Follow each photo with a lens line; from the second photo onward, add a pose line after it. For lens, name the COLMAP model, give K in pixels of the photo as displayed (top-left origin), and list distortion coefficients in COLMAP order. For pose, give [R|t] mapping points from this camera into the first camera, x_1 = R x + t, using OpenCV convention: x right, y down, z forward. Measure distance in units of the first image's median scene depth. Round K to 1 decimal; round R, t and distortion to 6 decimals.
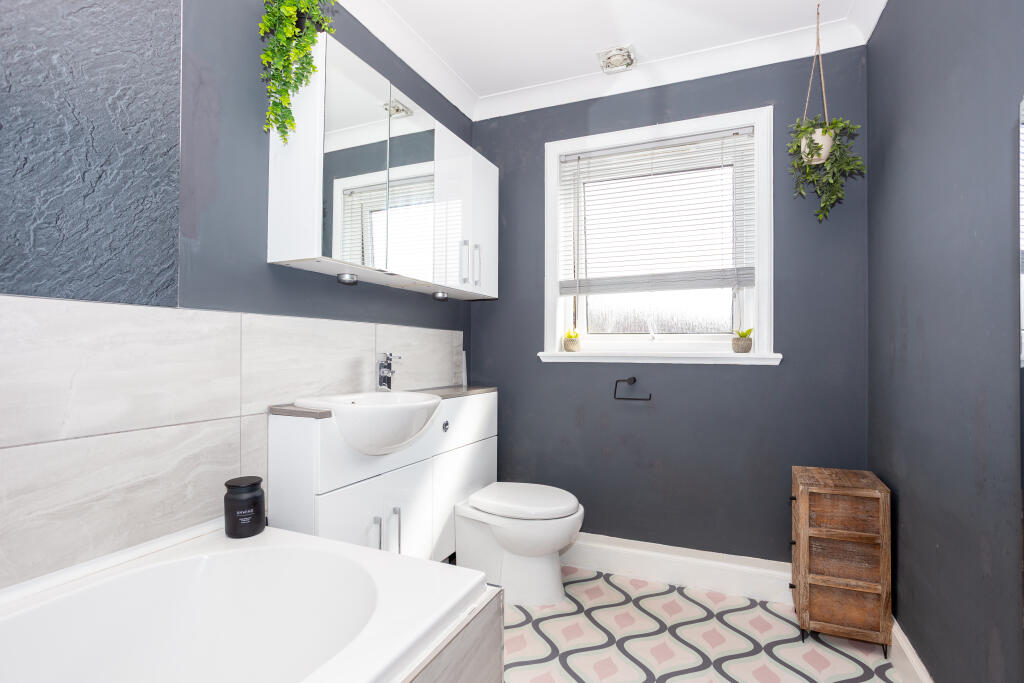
lens RADIAL K [[500.3, 0, 510.7], [0, 500.3, 343.6], [0, 0, 1]] dist [-0.063672, 0.048566]
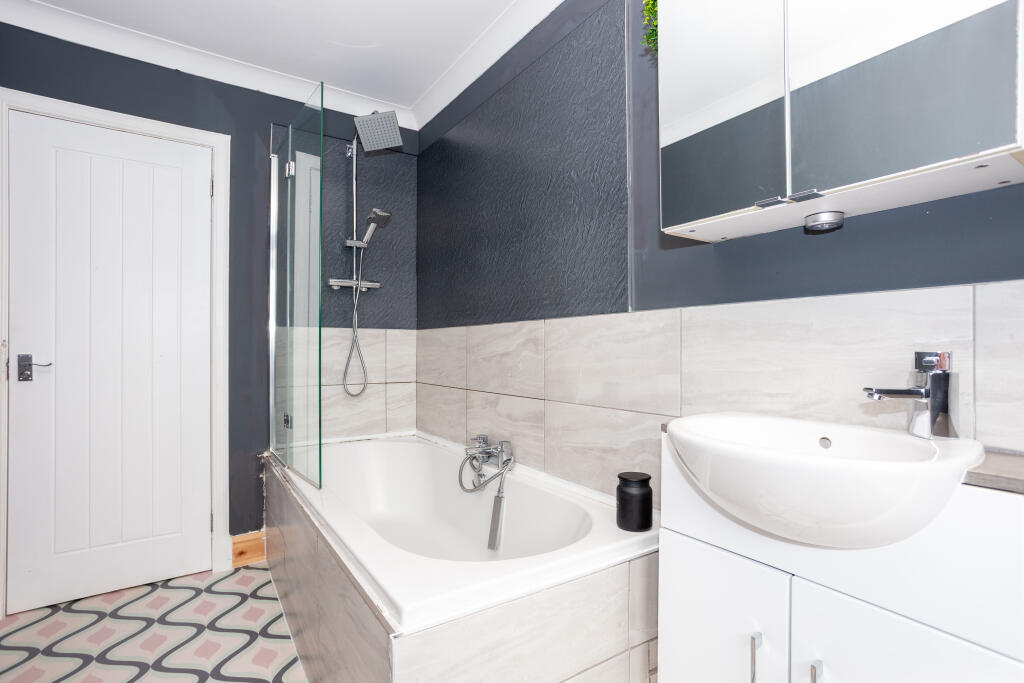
lens RADIAL K [[500.3, 0, 510.7], [0, 500.3, 343.6], [0, 0, 1]] dist [-0.063672, 0.048566]
pose [[-0.532544, -0.013403, -0.846296, 0.534394], [0.010404, 0.999695, -0.022380, 0.029838], [0.846338, -0.020723, -0.532243, 1.524430]]
